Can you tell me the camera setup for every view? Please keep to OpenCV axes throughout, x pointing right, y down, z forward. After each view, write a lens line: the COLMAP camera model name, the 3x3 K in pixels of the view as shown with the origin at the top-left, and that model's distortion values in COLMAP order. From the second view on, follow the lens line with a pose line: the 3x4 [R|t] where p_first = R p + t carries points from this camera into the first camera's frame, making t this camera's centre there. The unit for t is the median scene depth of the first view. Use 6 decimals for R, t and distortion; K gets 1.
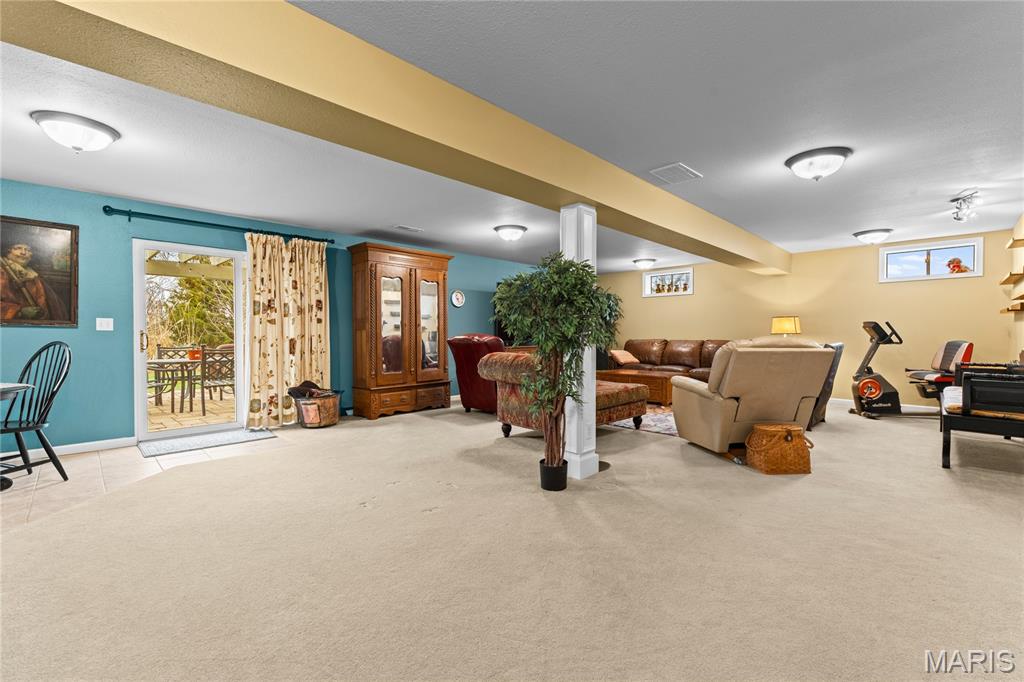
lens RADIAL K [[450.6, 0, 512.0], [0, 450.6, 341.0], [0, 0, 1]] dist [0.000145, 0.000032]
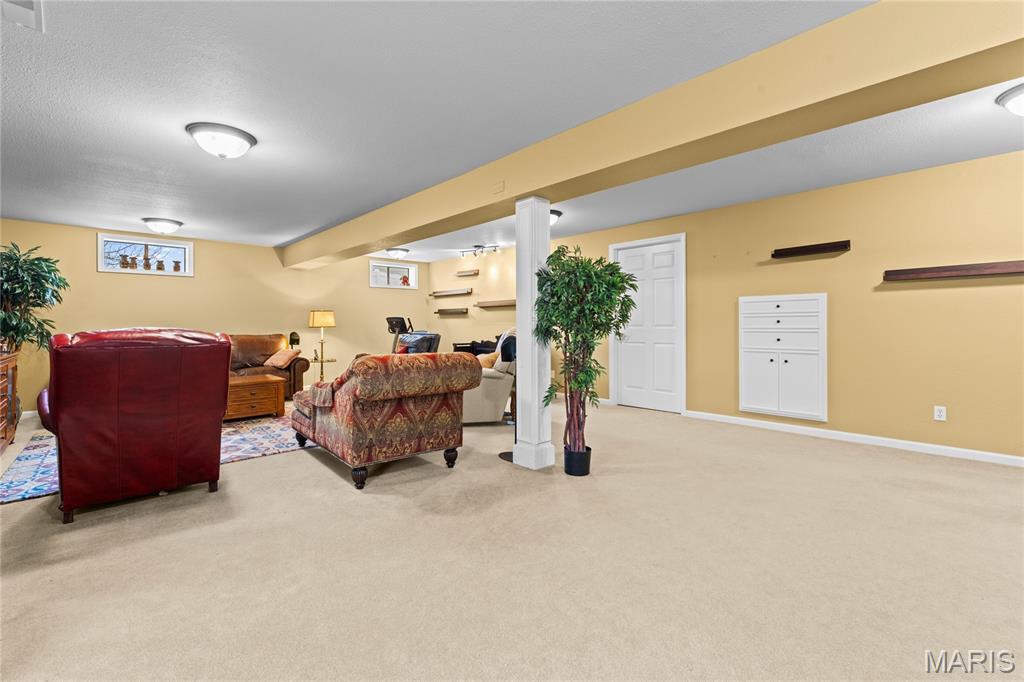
lens RADIAL K [[464.7, 0, 510.0], [0, 464.7, 326.3], [0, 0, 1]] dist [-0.000211, -0.000008]
pose [[0.078143, 0.001129, 0.996942, -0.492785], [0.019719, 0.999802, -0.002678, -0.007430], [-0.996747, 0.019868, 0.078105, 0.547661]]
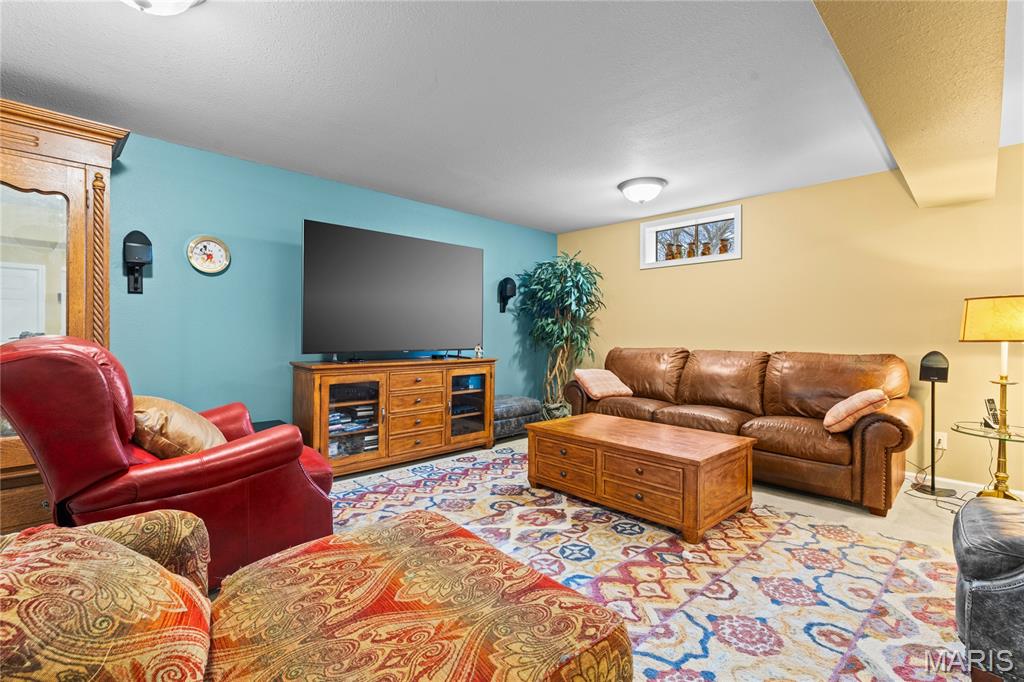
lens RADIAL K [[444.6, 0, 510.0], [0, 444.6, 334.2], [0, 0, 1]] dist [-0.000760, -0.000078]
pose [[0.999521, 0.005032, -0.030546, 0.229113], [-0.005581, 0.999824, -0.017928, -0.013872], [0.030450, 0.018090, 0.999373, 0.708814]]
